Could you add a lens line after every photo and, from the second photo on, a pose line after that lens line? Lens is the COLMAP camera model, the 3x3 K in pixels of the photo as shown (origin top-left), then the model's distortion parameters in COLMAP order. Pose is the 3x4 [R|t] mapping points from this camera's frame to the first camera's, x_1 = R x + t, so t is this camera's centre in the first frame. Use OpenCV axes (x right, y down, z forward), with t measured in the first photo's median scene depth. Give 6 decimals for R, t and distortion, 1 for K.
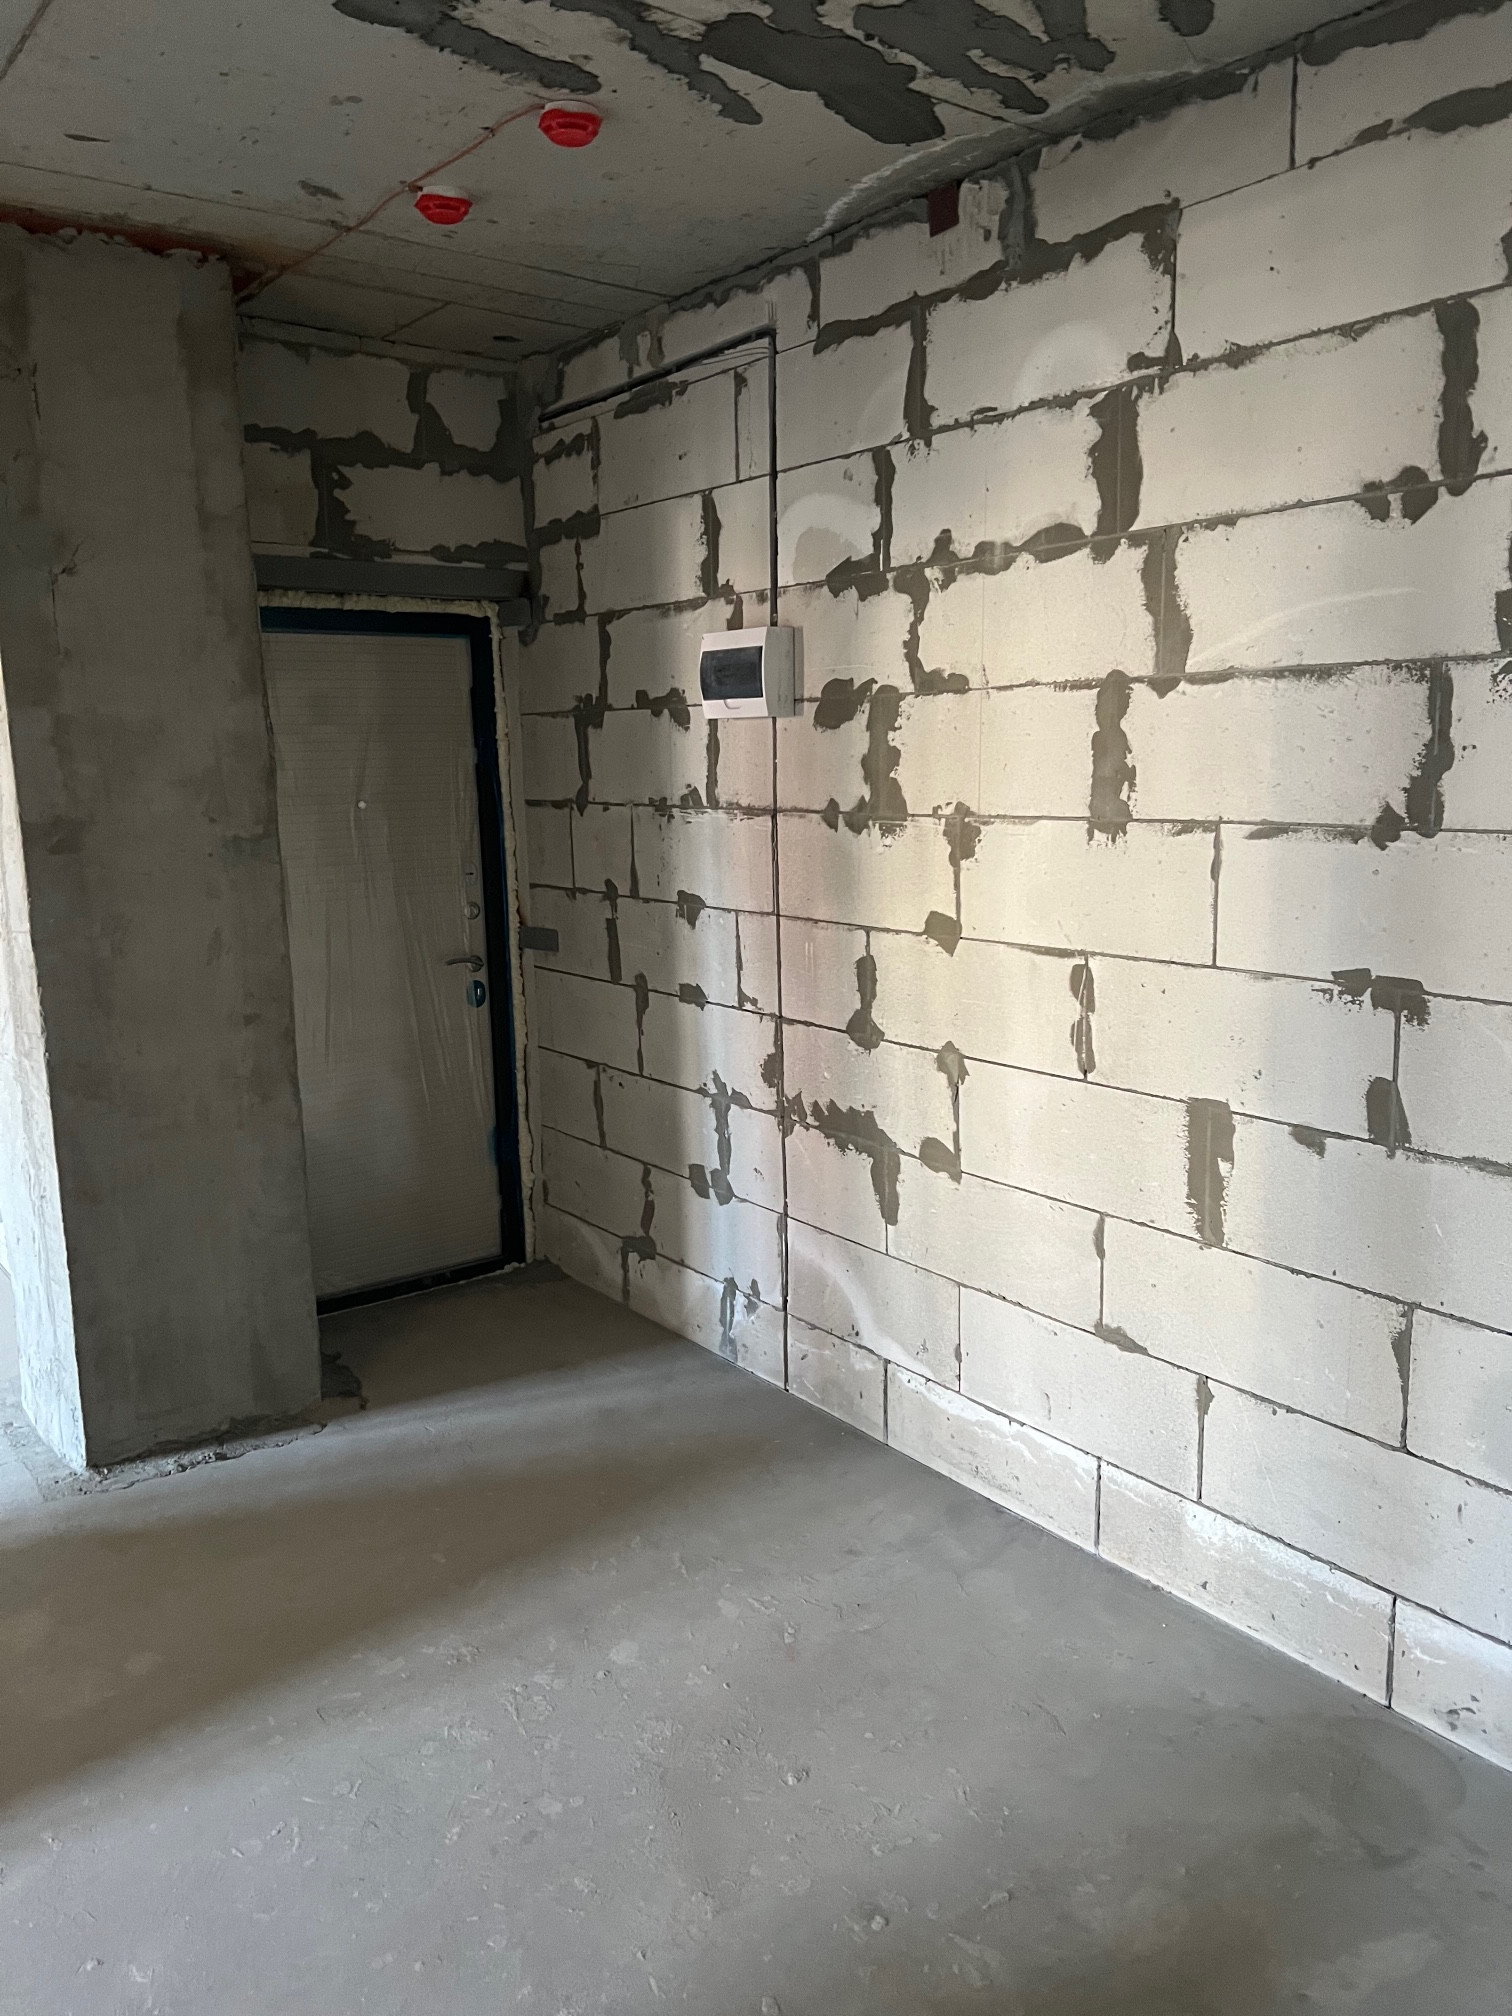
lens RADIAL K [[1554.5, 0, 756.0], [0, 1554.5, 1008.0], [0, 0, 1]] dist [0.042227, -0.030990]
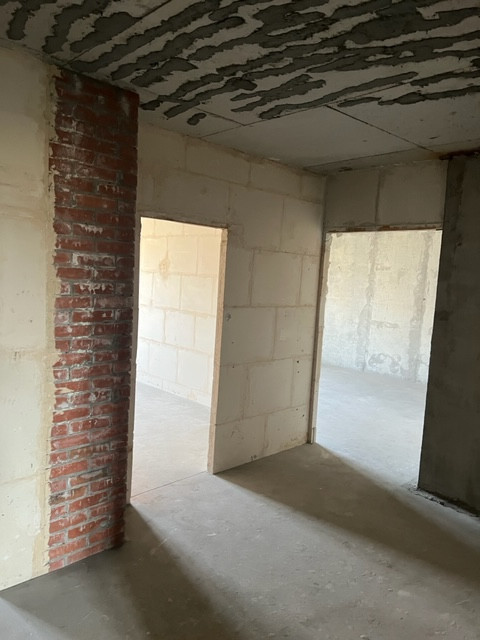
lens RADIAL K [[493.5, 0, 240.0], [0, 493.5, 320.0], [0, 0, 1]] dist [0.042227, -0.030990]
pose [[0.108755, 0.117092, -0.987148, 0.692241], [-0.220511, 0.971140, 0.090899, -0.106526], [0.969303, 0.207791, 0.131437, 0.409462]]
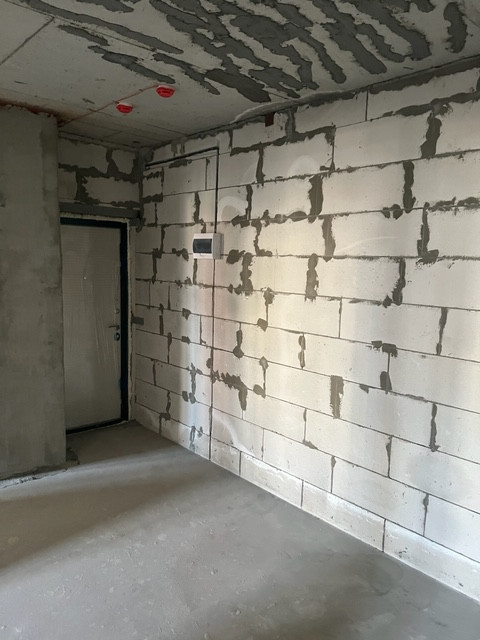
lens RADIAL K [[500.3, 0, 234.1], [0, 500.3, 323.0], [0, 0, 1]] dist [0.054949, -0.011005]
pose [[0.996127, 0.037388, 0.079582, -0.030117], [-0.034307, 0.998621, -0.039740, -0.006746], [-0.080958, 0.036856, 0.996036, -0.096040]]
